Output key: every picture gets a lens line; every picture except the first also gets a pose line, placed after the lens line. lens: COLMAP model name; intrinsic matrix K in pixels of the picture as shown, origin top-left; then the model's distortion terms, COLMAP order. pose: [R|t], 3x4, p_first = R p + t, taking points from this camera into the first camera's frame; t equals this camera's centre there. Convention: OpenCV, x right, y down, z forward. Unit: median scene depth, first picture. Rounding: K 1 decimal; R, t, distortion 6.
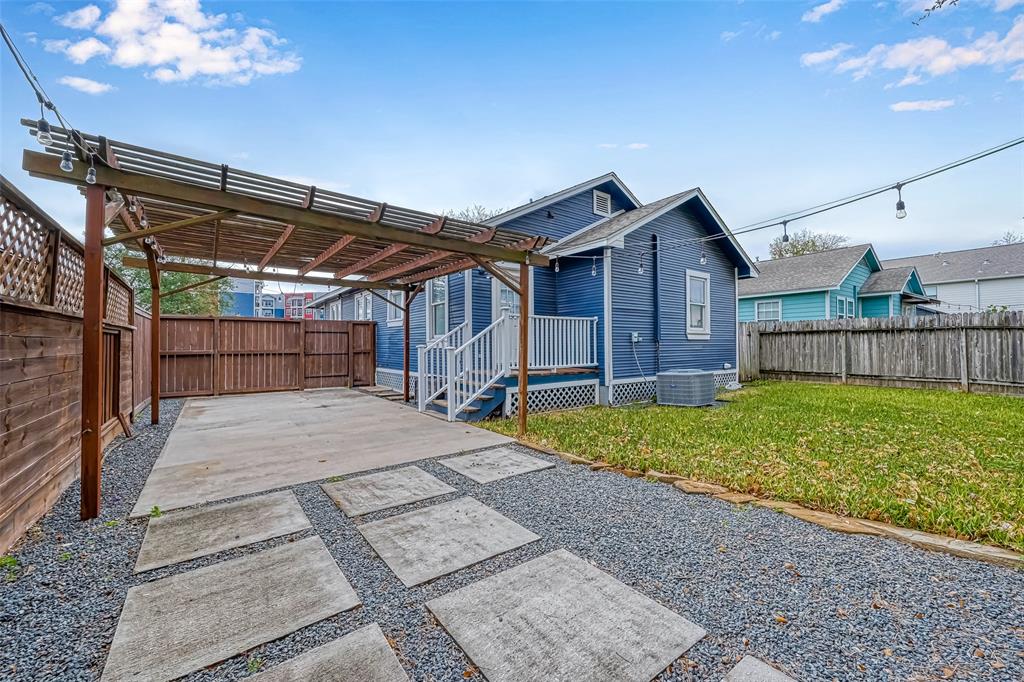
lens RADIAL K [[411.0, 0, 512.0], [0, 411.0, 341.0], [0, 0, 1]] dist [-0.002265, -0.000150]
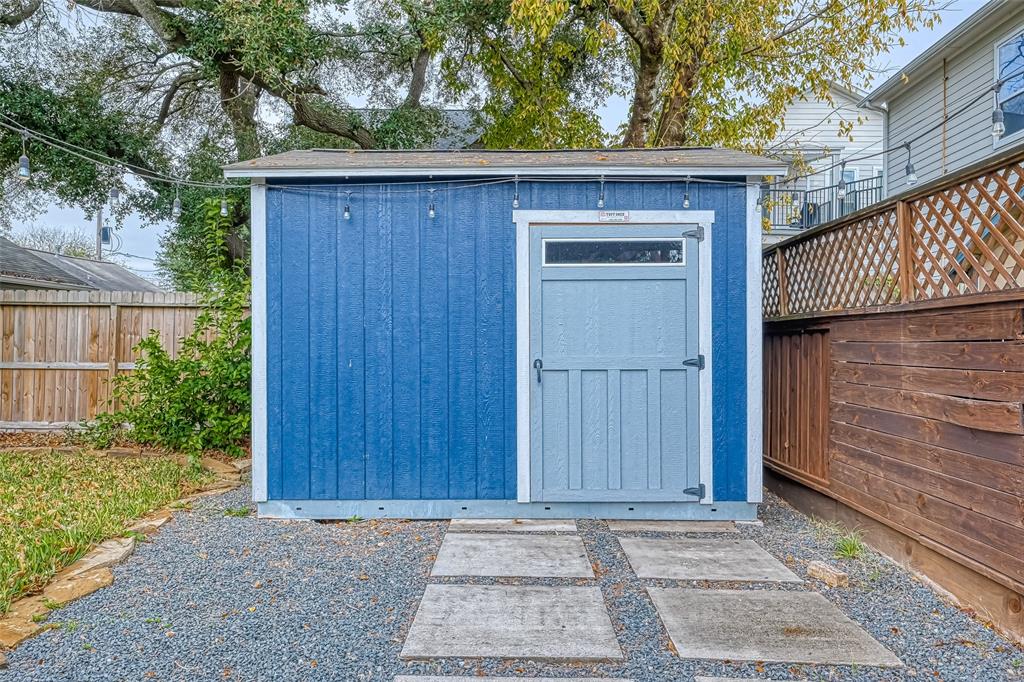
lens RADIAL K [[751.4, 0, 491.3], [0, 751.4, 341.4], [0, 0, 1]] dist [0.002721, -0.001932]
pose [[-0.781470, -0.005202, 0.623921, -0.175163], [-0.017815, 0.999744, -0.013978, 0.001969], [-0.623689, -0.022039, -0.781362, 0.435136]]
